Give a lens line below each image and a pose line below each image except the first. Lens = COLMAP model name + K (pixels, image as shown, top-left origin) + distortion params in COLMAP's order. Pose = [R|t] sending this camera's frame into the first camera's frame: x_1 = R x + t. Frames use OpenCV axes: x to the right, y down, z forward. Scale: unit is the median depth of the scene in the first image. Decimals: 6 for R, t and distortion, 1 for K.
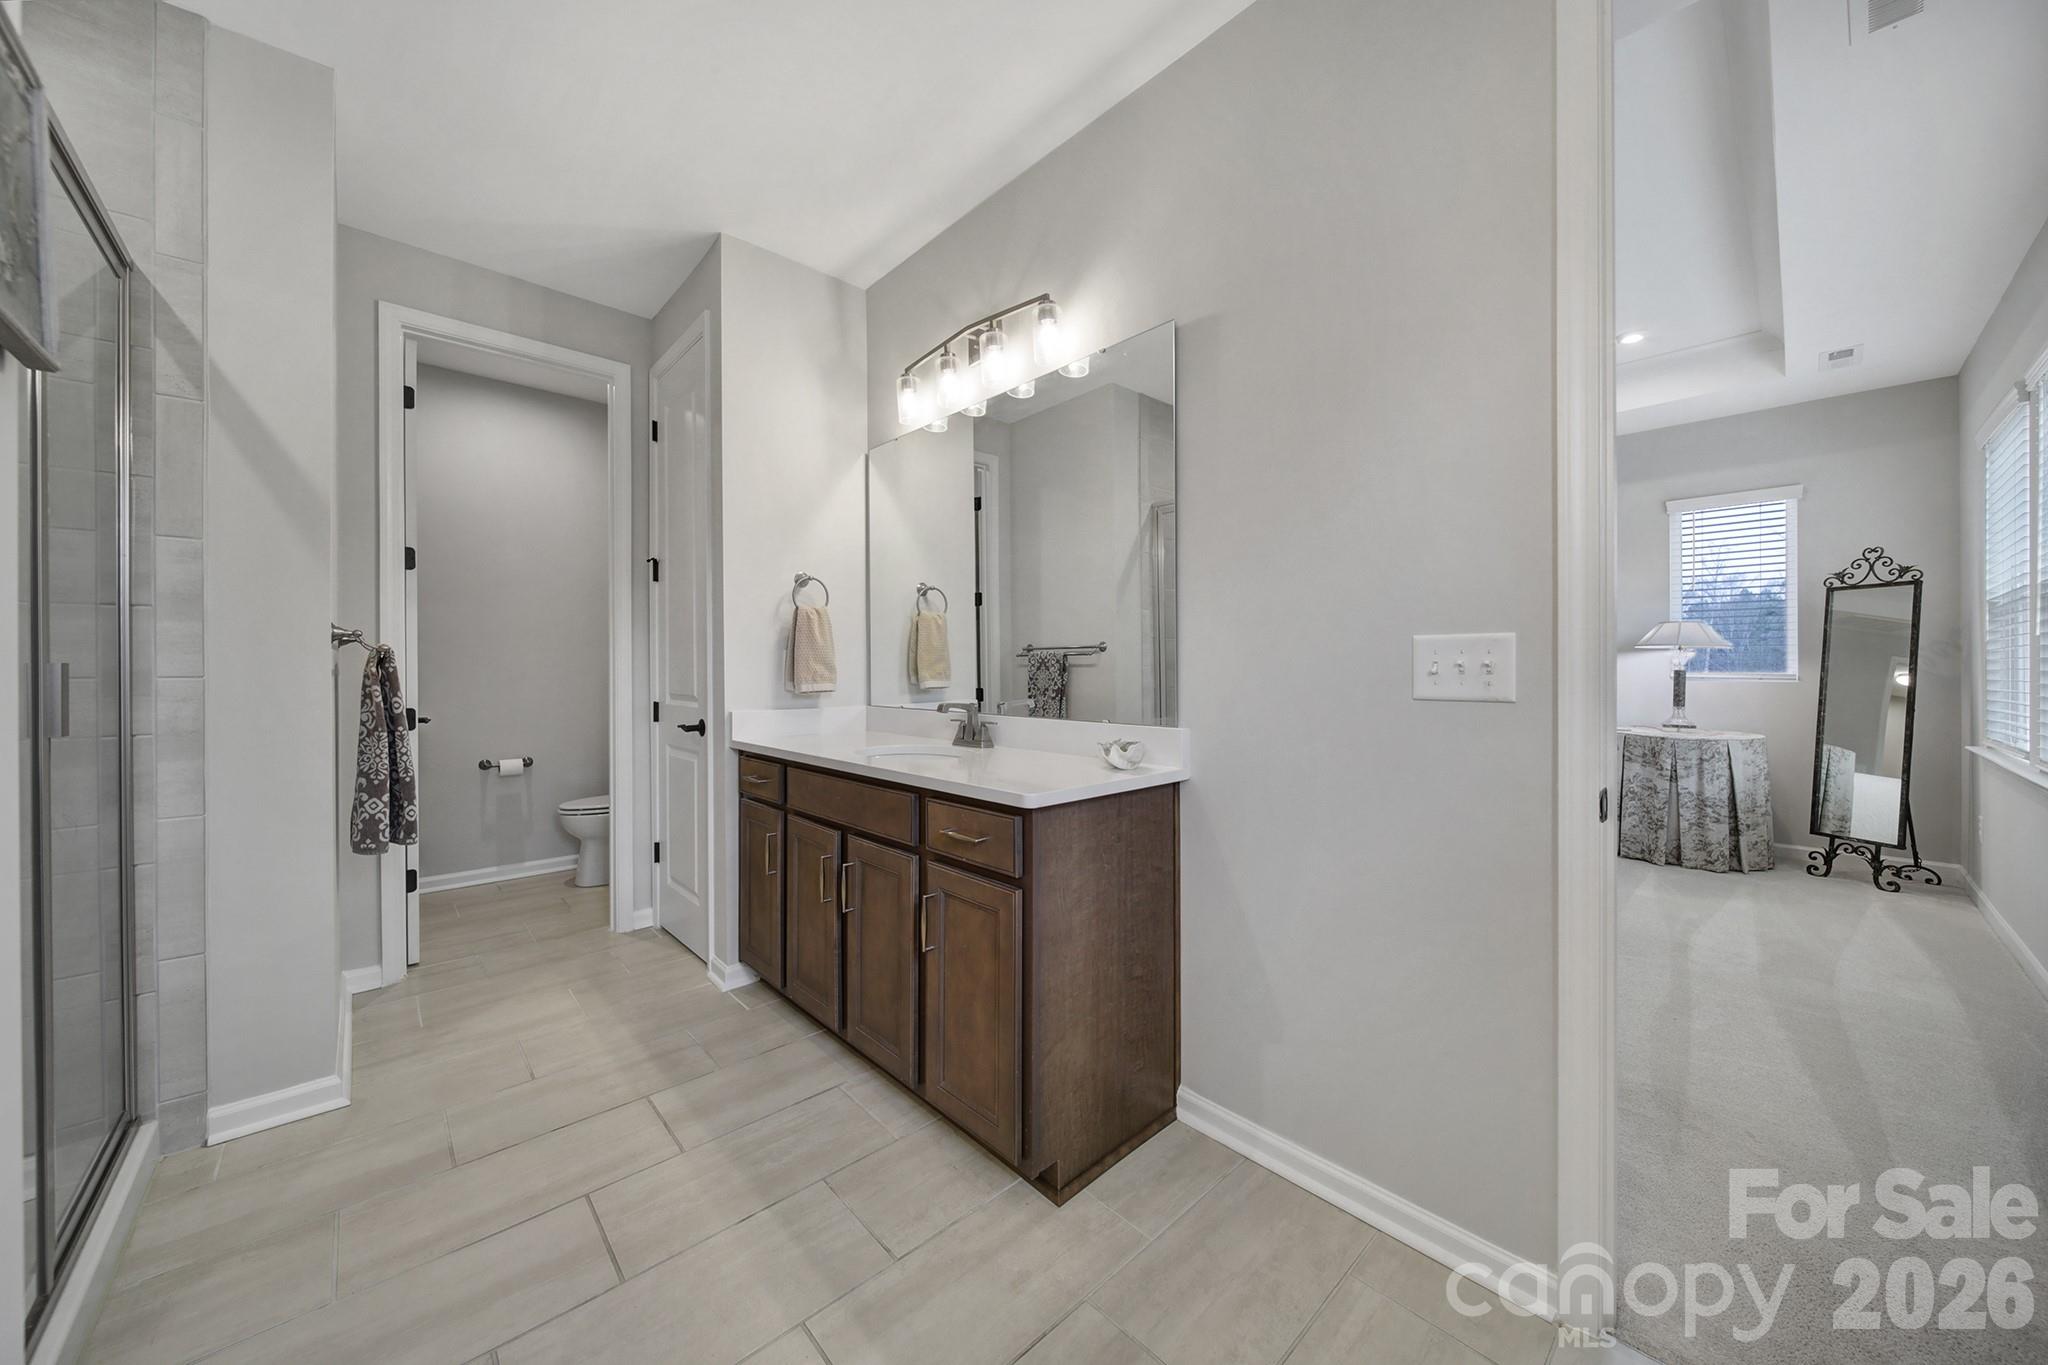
lens RADIAL K [[721.0, 0, 1017.3], [0, 721.0, 669.7], [0, 0, 1]] dist [0.000341, -0.002360]
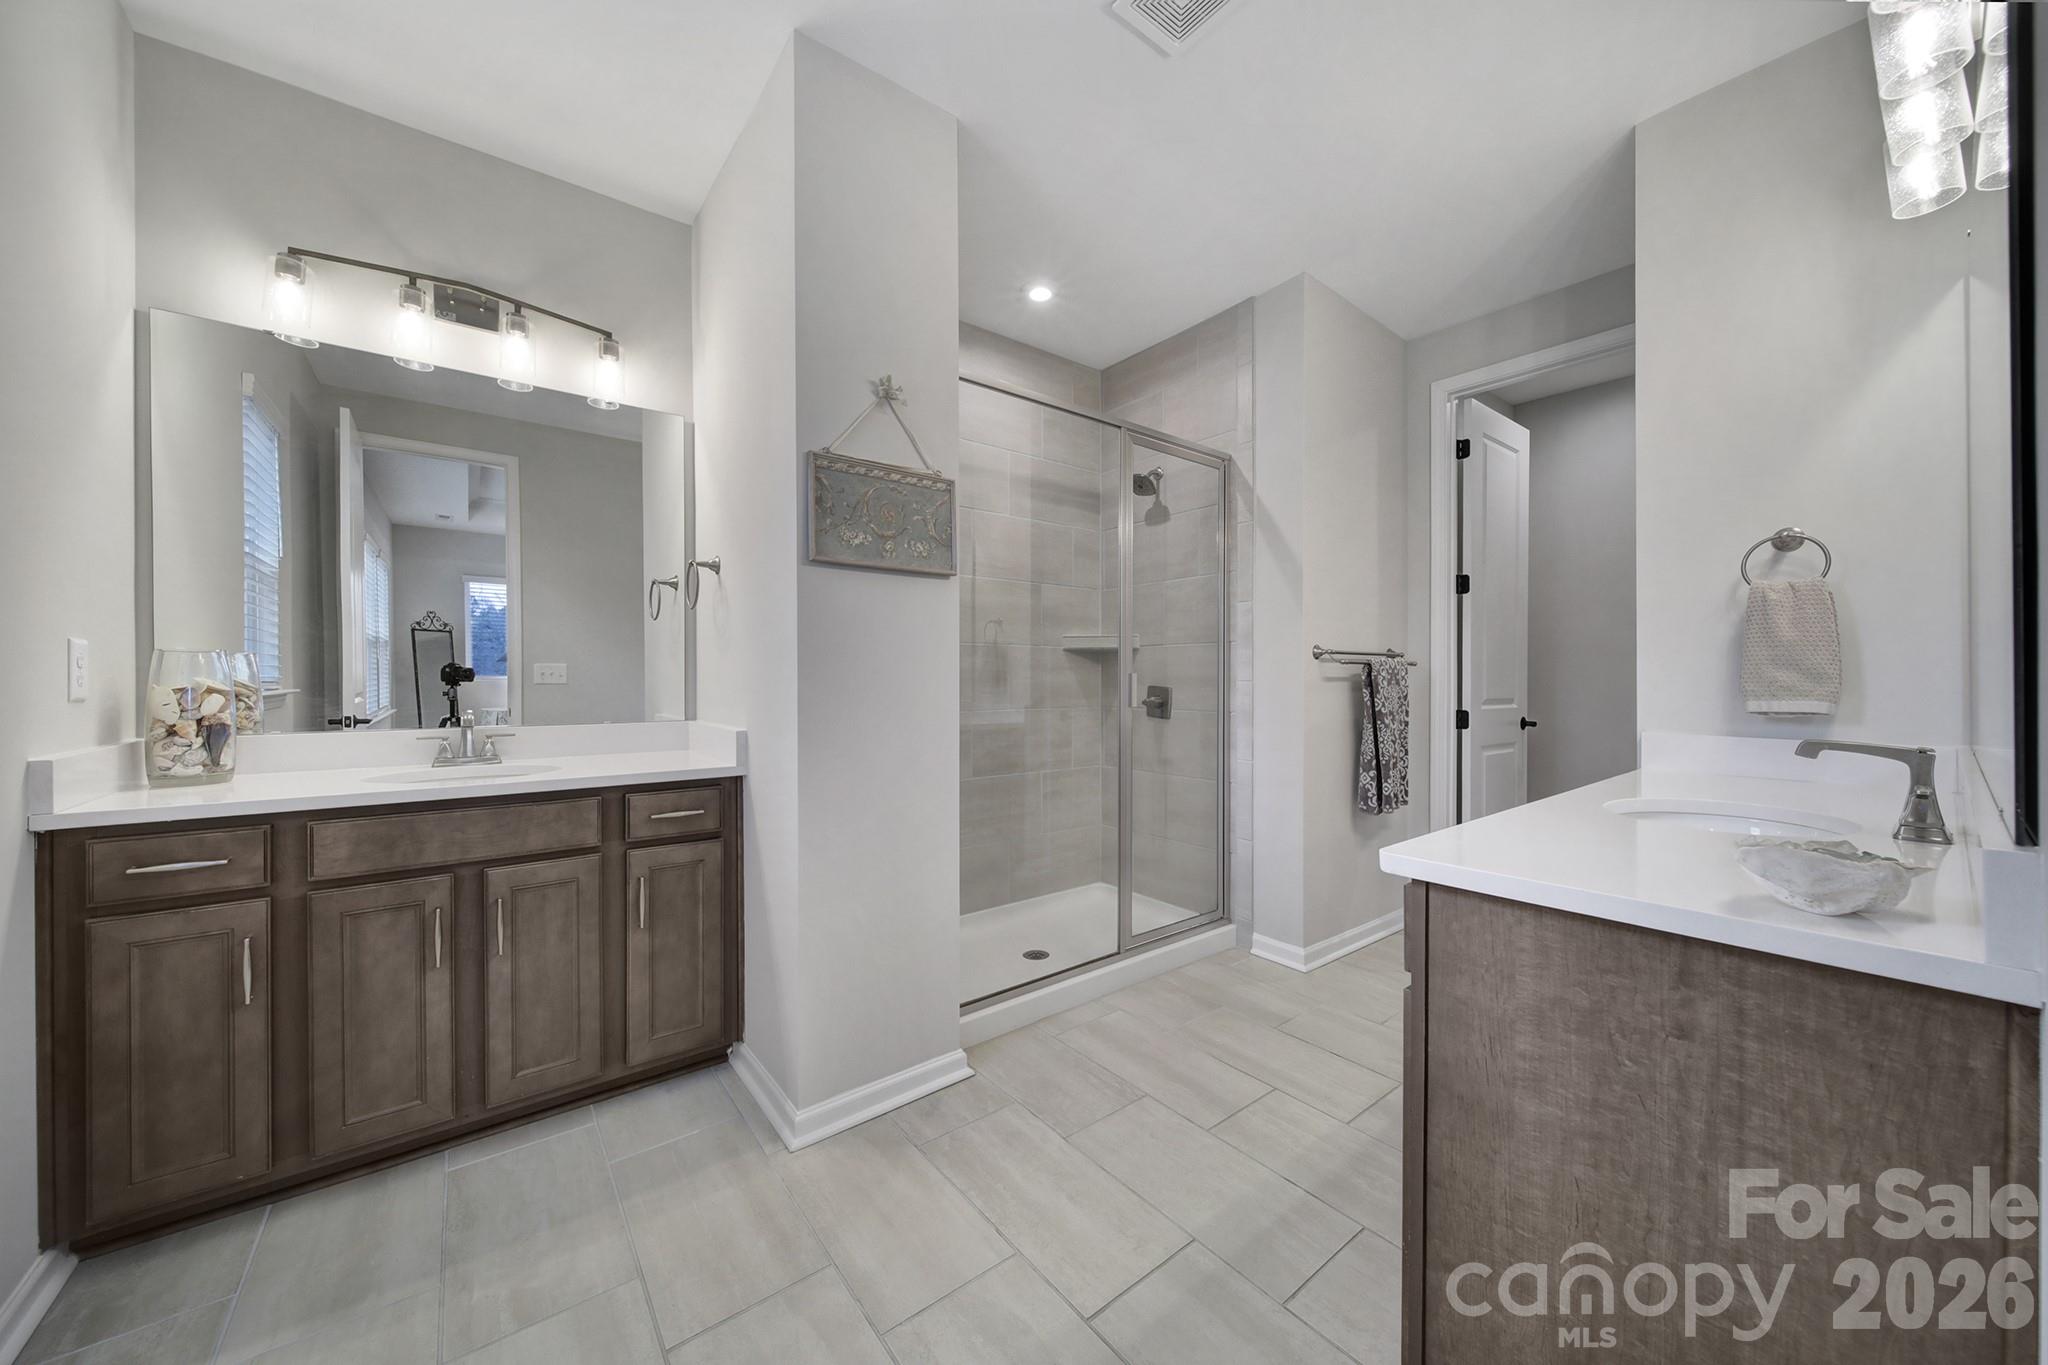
lens RADIAL K [[715.2, 0, 1017.5], [0, 715.2, 678.4], [0, 0, 1]] dist [0.000513, -0.002342]
pose [[-0.083204, 0.003221, -0.996527, 0.627912], [-0.001071, 0.999994, 0.003322, -0.001028], [0.996532, 0.001344, -0.083200, 0.582523]]
